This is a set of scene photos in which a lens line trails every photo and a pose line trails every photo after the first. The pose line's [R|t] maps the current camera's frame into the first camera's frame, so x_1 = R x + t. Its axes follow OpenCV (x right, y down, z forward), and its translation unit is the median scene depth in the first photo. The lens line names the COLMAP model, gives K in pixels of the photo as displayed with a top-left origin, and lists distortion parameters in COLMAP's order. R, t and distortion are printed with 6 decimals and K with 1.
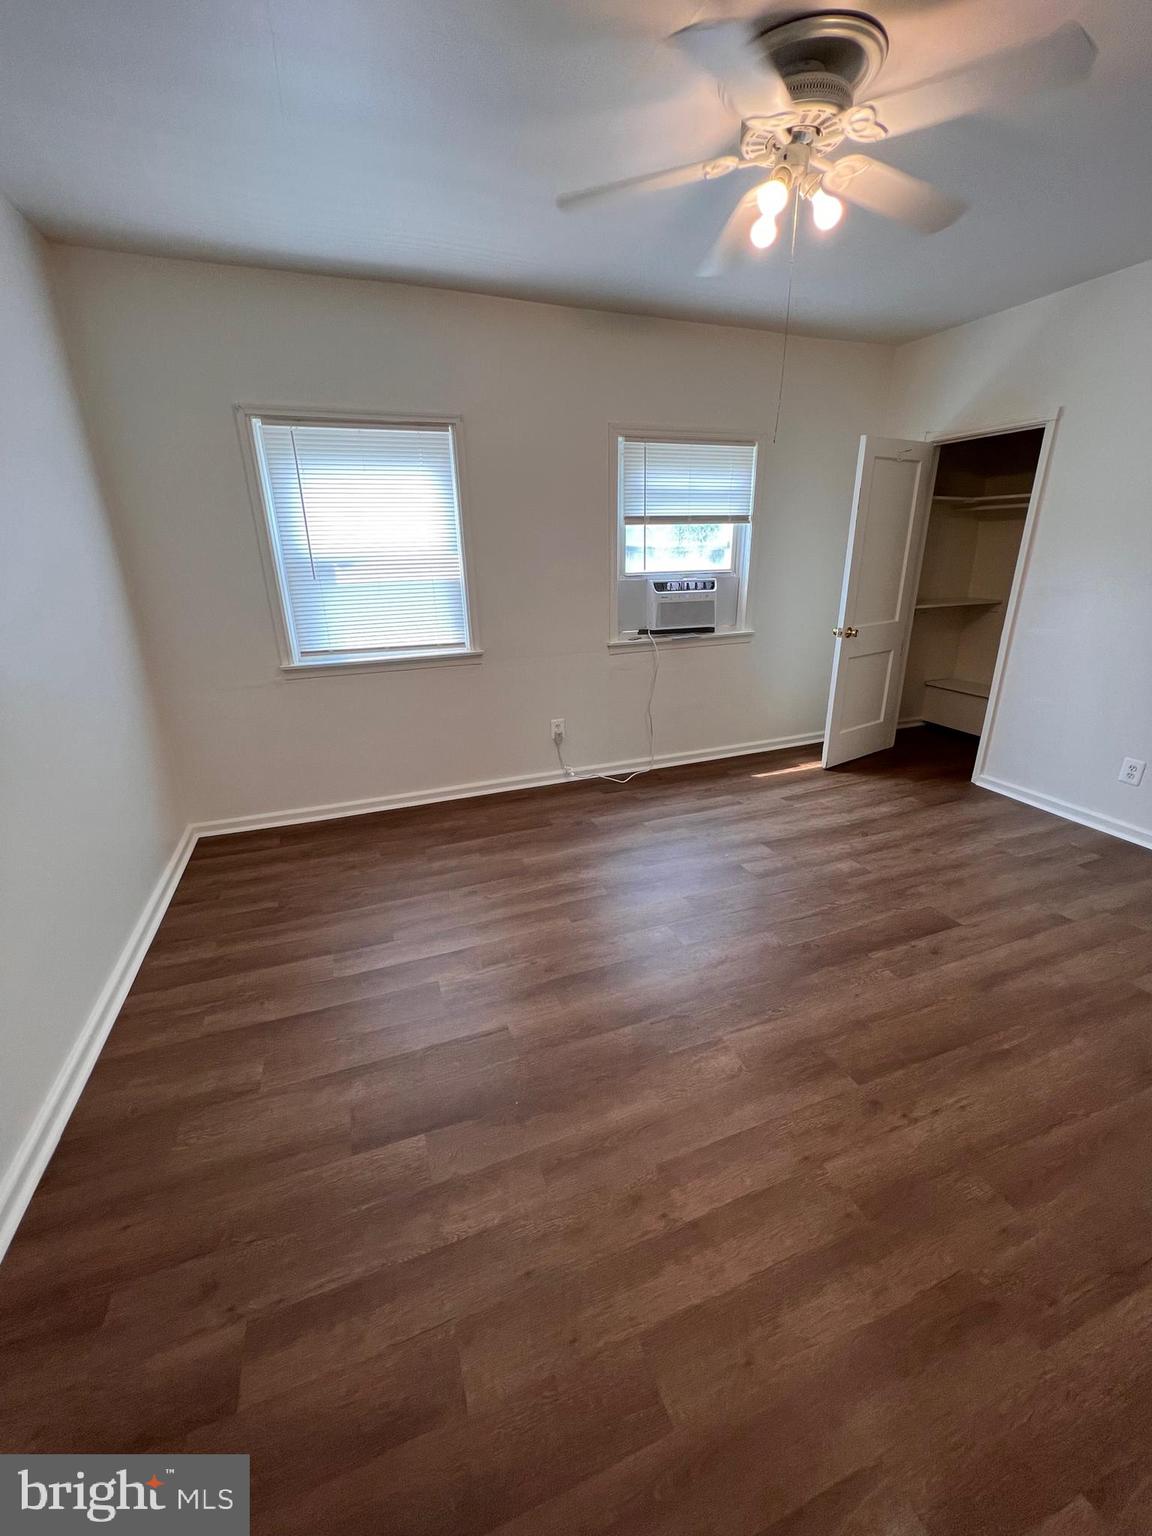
lens RADIAL K [[618.5, 0, 572.4], [0, 618.5, 768.9], [0, 0, 1]] dist [-0.001640, 0.000666]
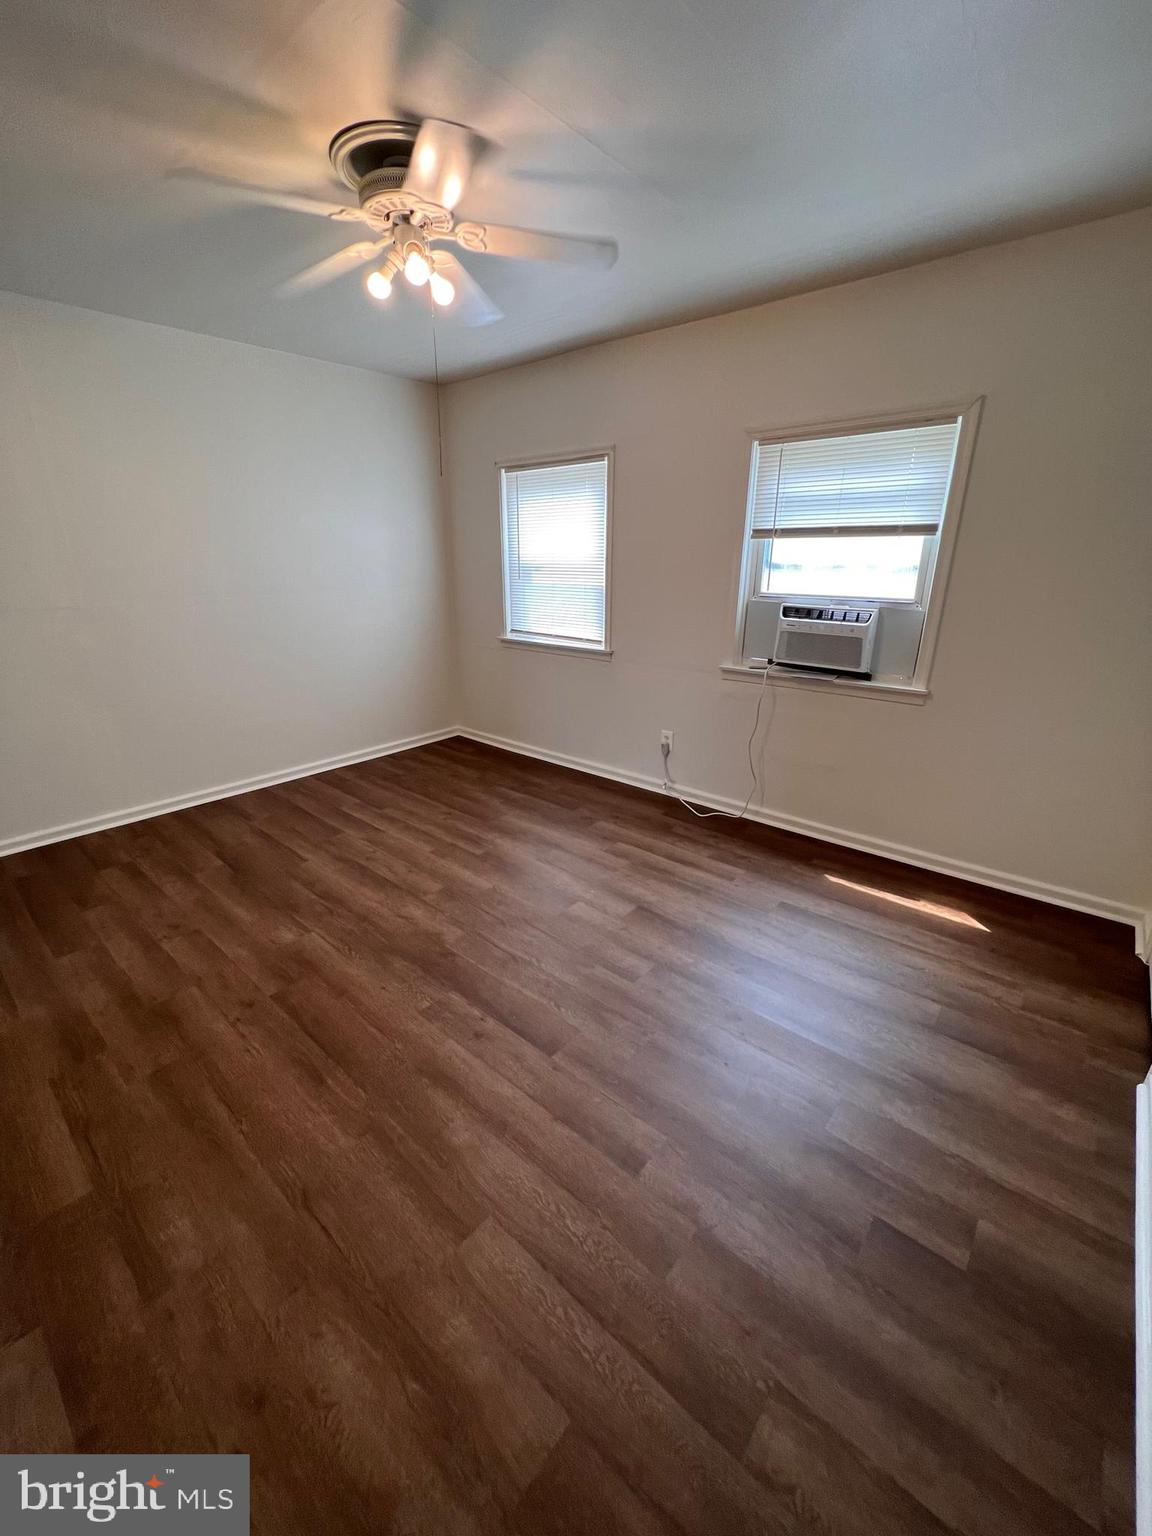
lens RADIAL K [[618.5, 0, 577.7], [0, 618.5, 769.8], [0, 0, 1]] dist [-0.001640, 0.000666]
pose [[0.476342, 0.309287, -0.823067, 0.909862], [-0.306545, 0.935775, 0.174229, -0.182713], [0.824092, 0.169314, 0.540559, 0.416123]]
